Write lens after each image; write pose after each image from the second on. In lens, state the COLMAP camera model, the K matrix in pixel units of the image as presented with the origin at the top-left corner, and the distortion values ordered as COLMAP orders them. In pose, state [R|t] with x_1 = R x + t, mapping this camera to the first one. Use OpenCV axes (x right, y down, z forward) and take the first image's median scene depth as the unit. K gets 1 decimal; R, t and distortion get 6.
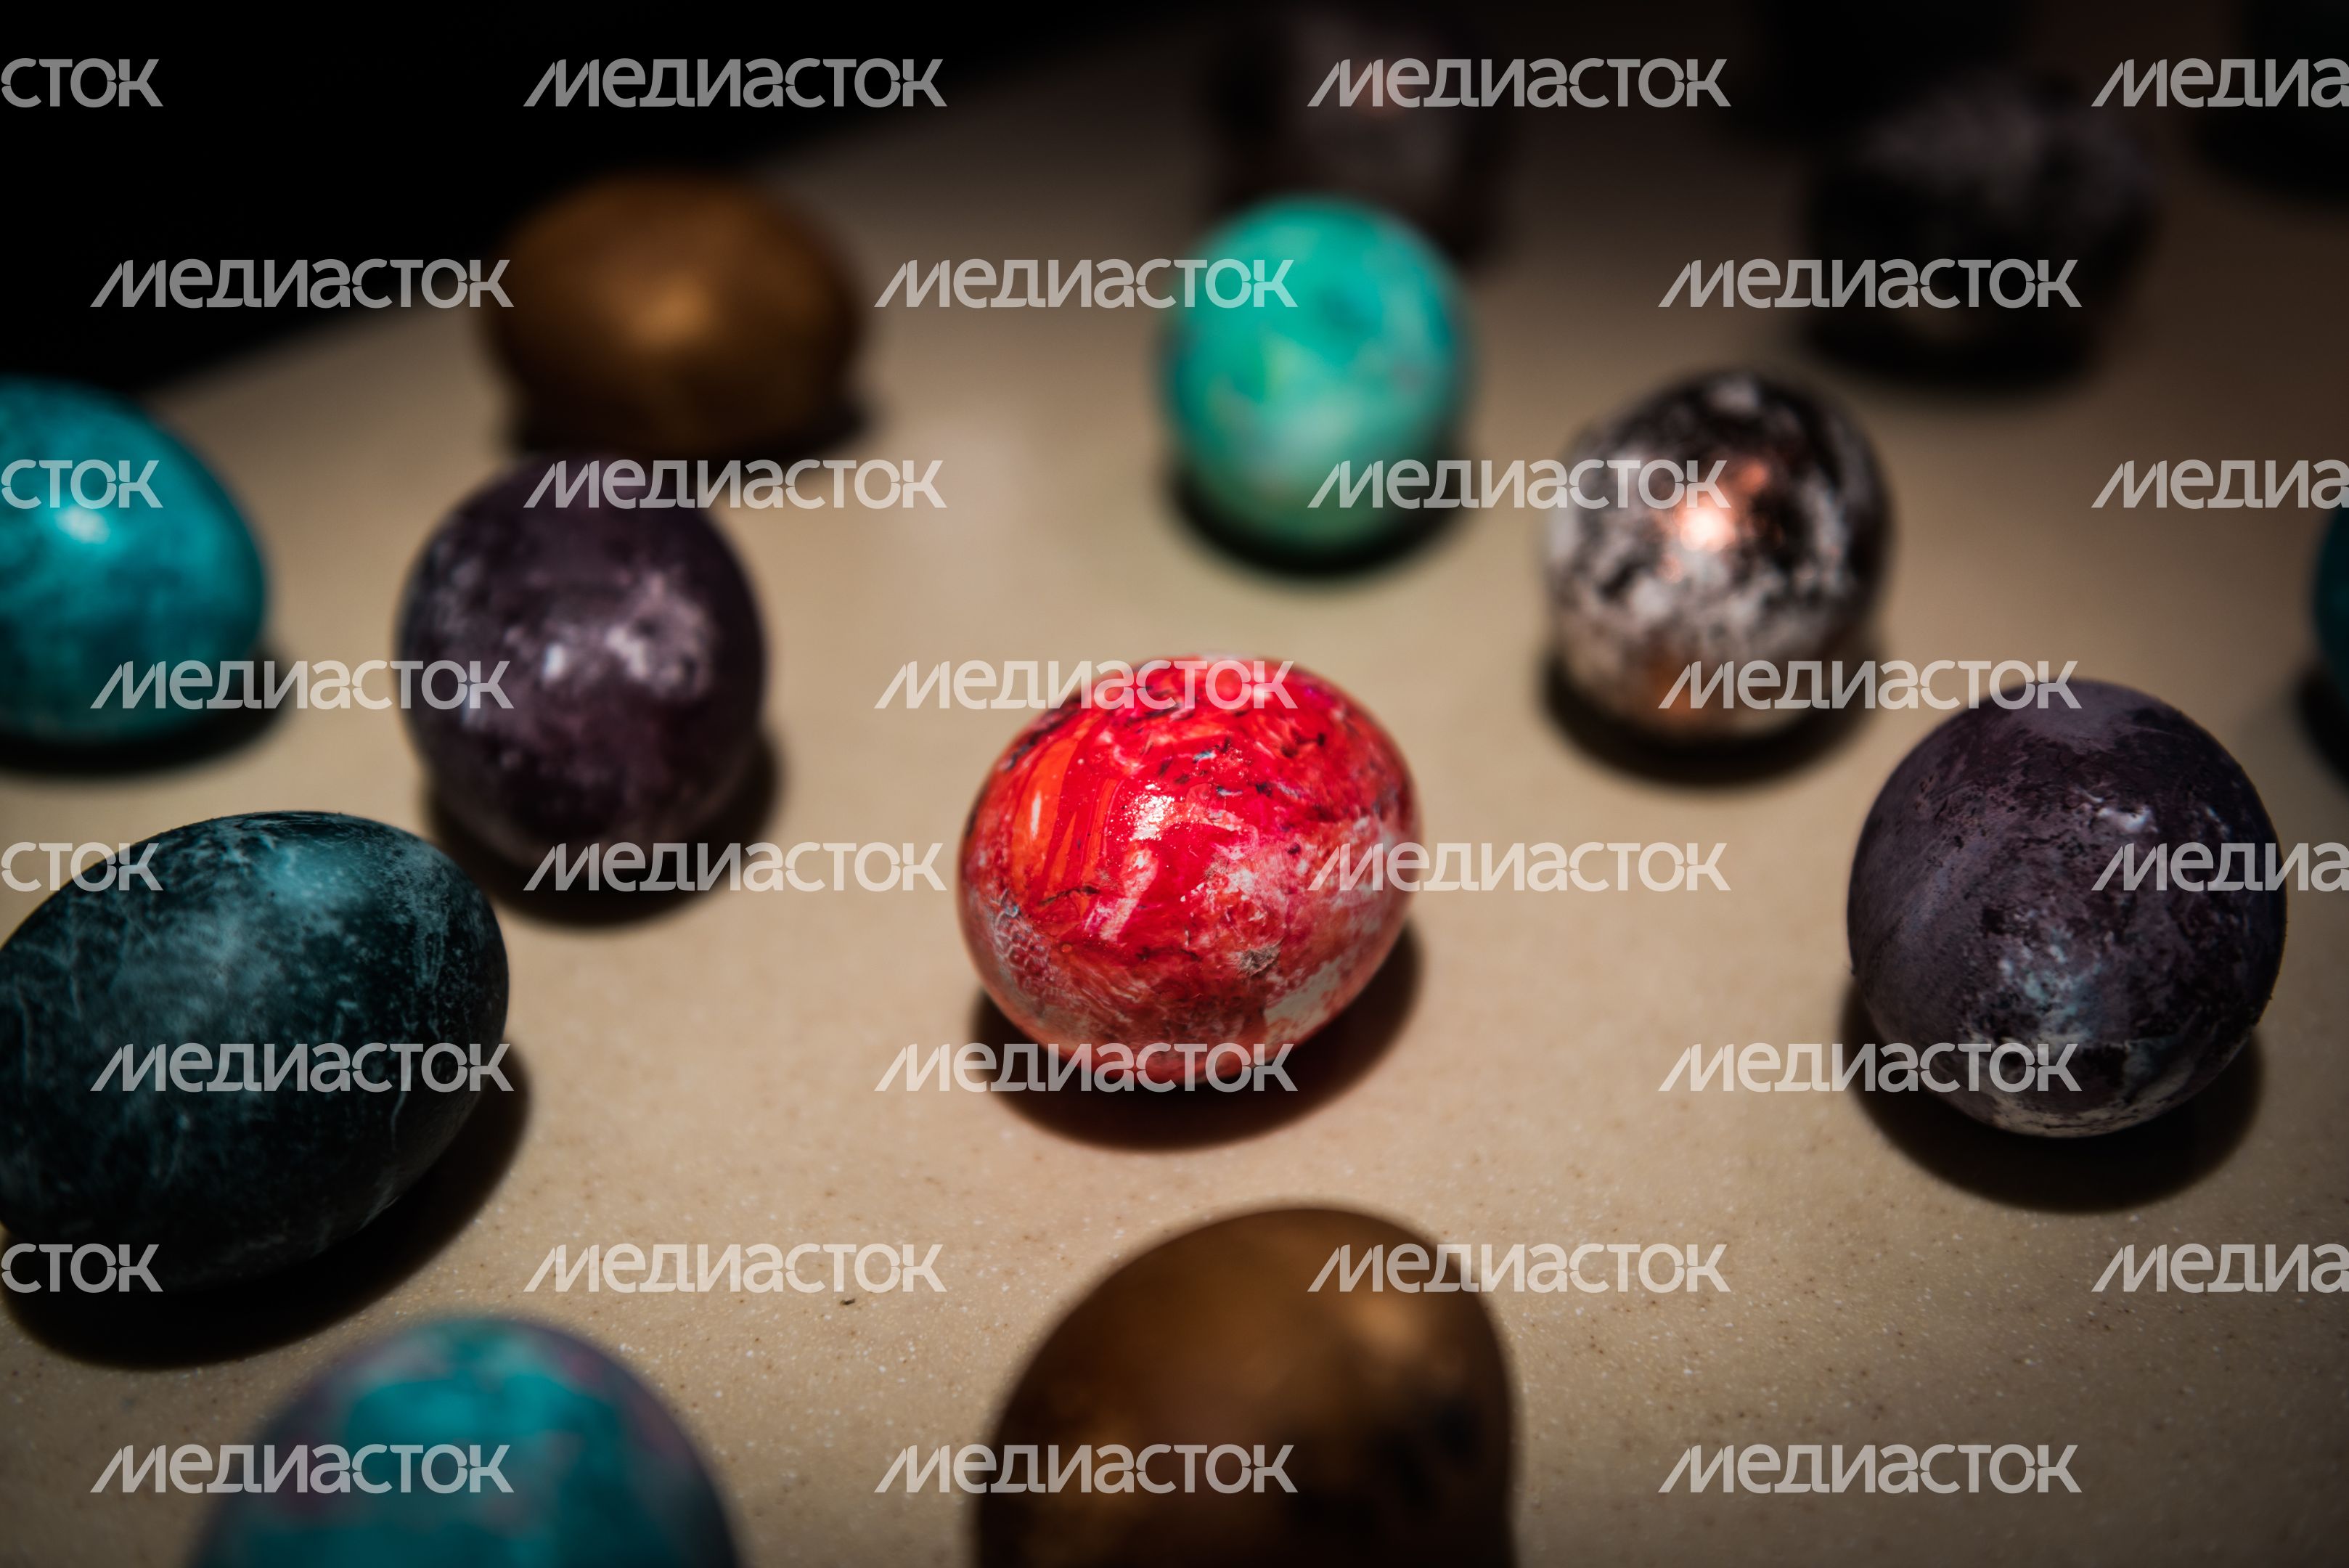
lens RADIAL K [[3262.3, 0, 1177.3], [0, 3262.3, 788.4], [0, 0, 1]] dist [0.004567, 0.000000]
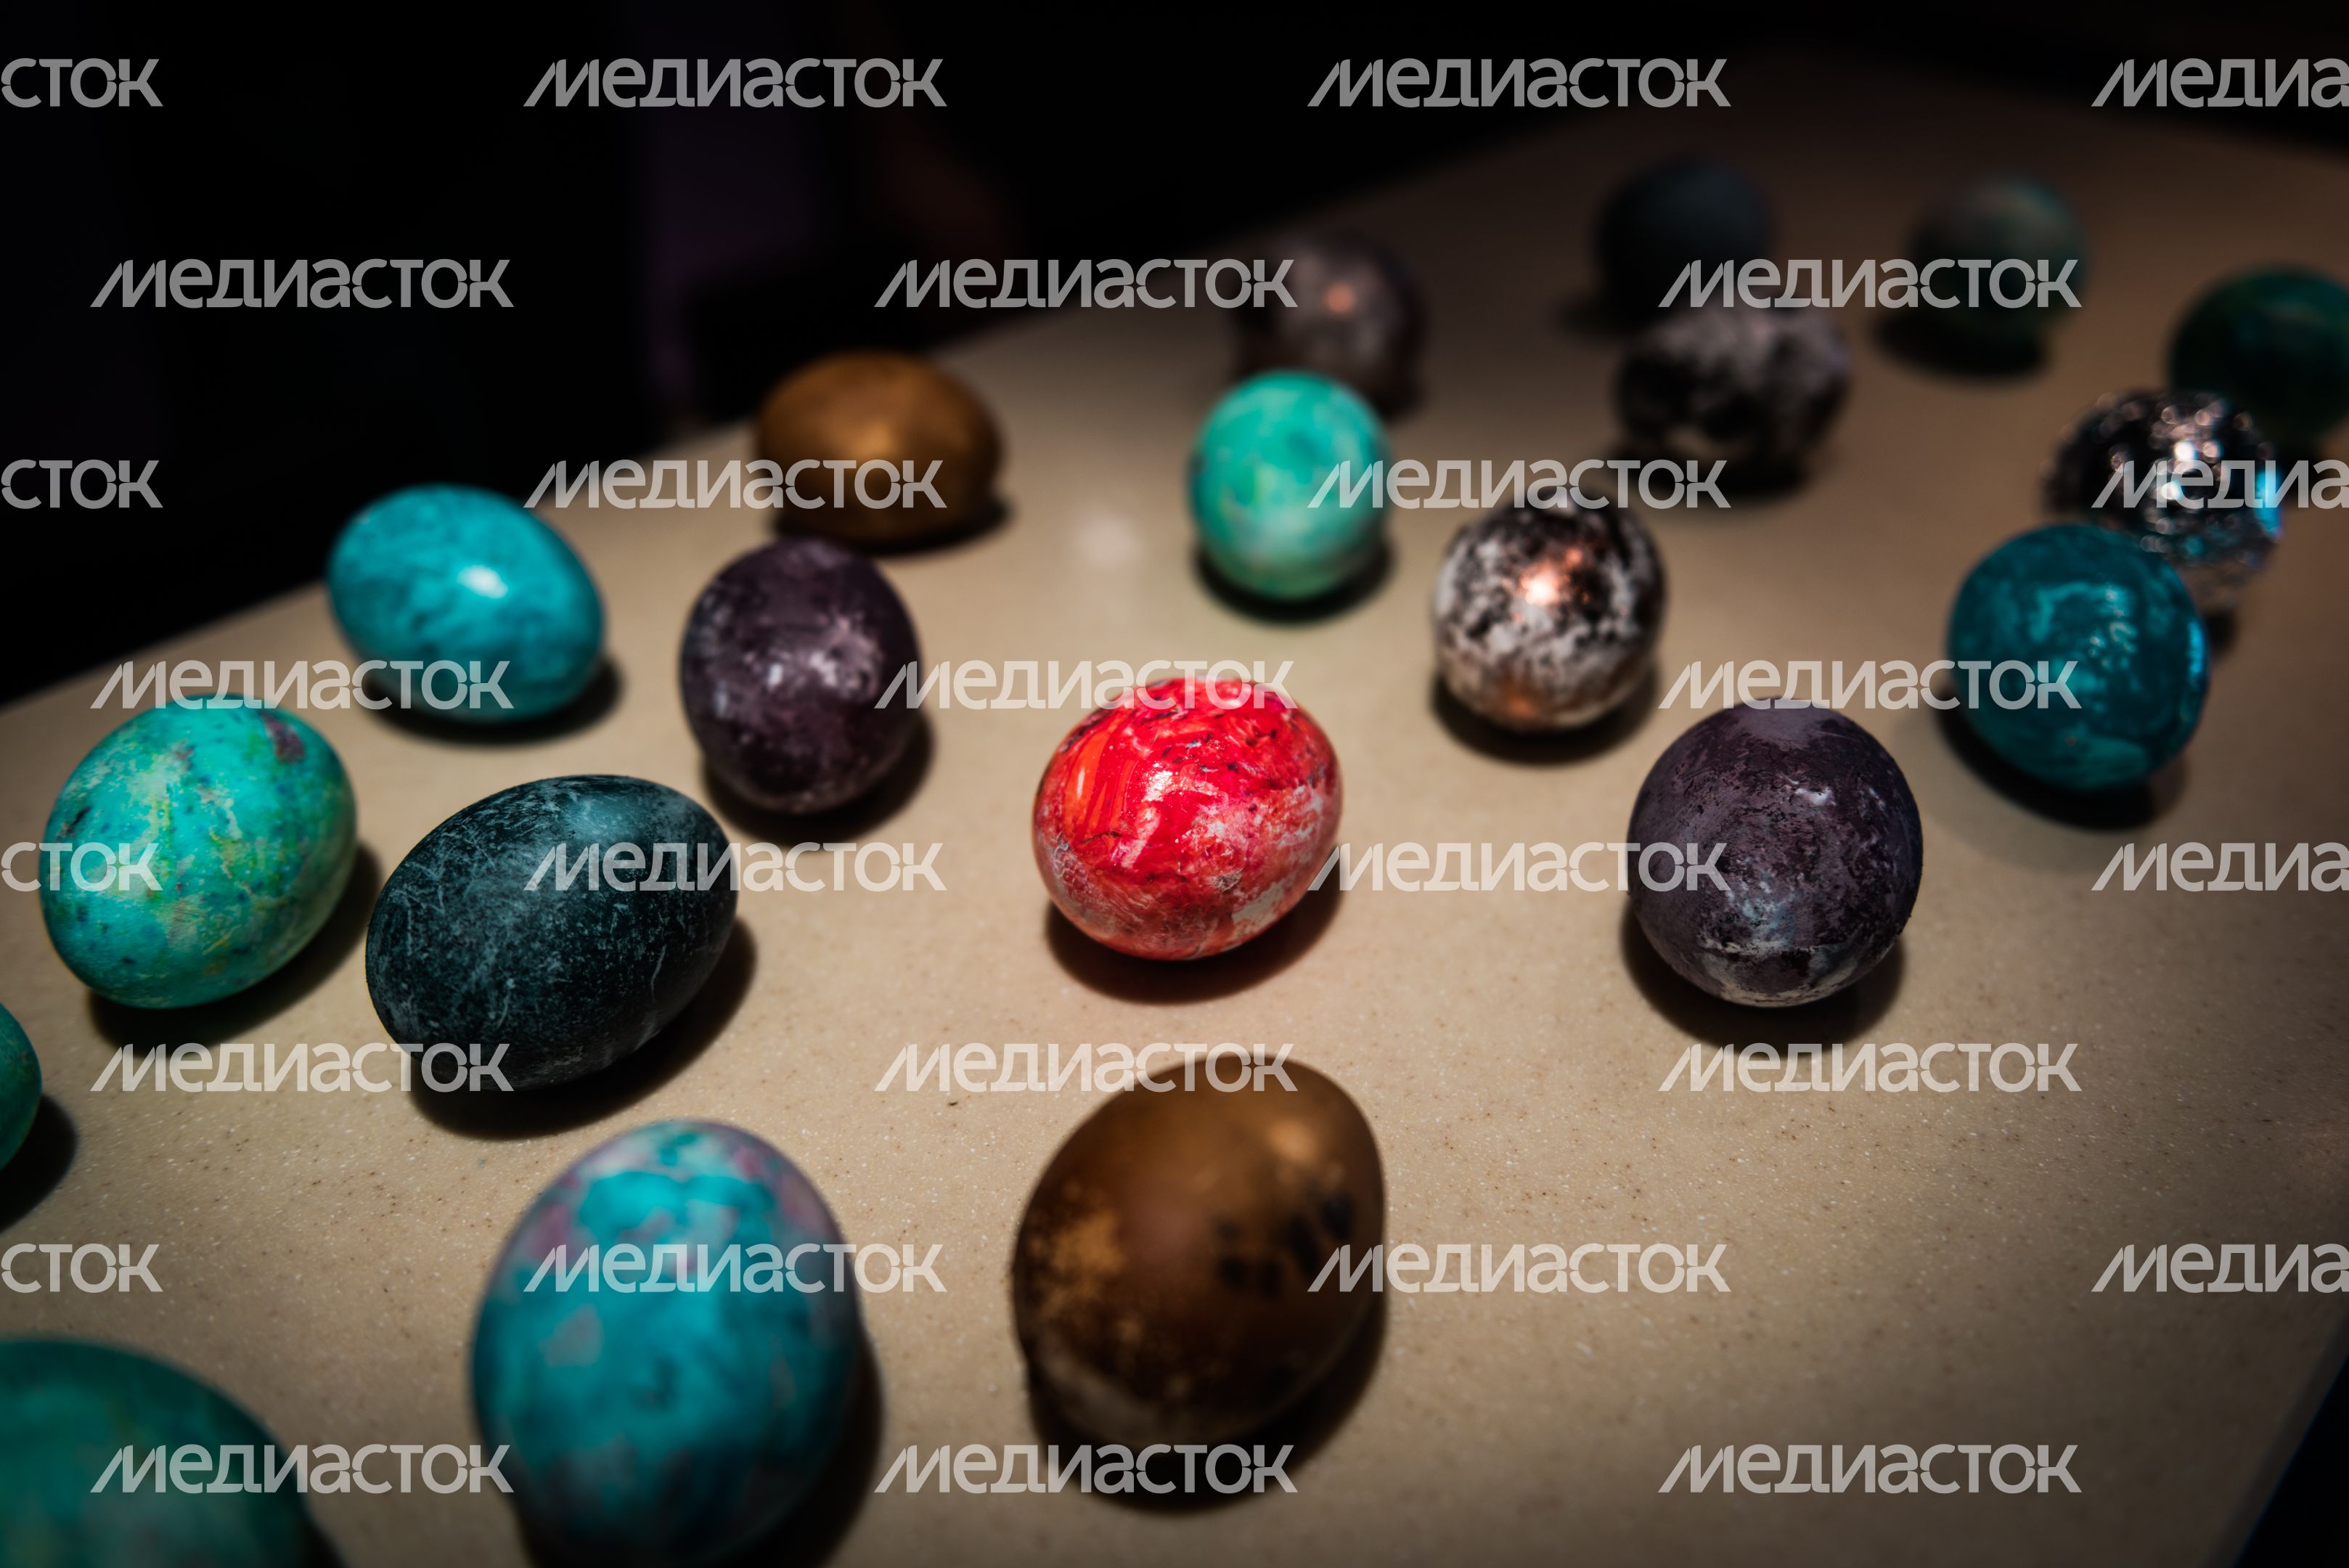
lens RADIAL K [[1958.0, 0, 1173.6], [0, 1958.0, 783.6], [0, 0, 1]] dist [-0.013200, -0.007691]
pose [[0.998835, 0.011919, -0.046753, 0.041252], [-0.010430, 0.999434, 0.031973, -0.020804], [0.047107, -0.031448, 0.998395, 0.100744]]
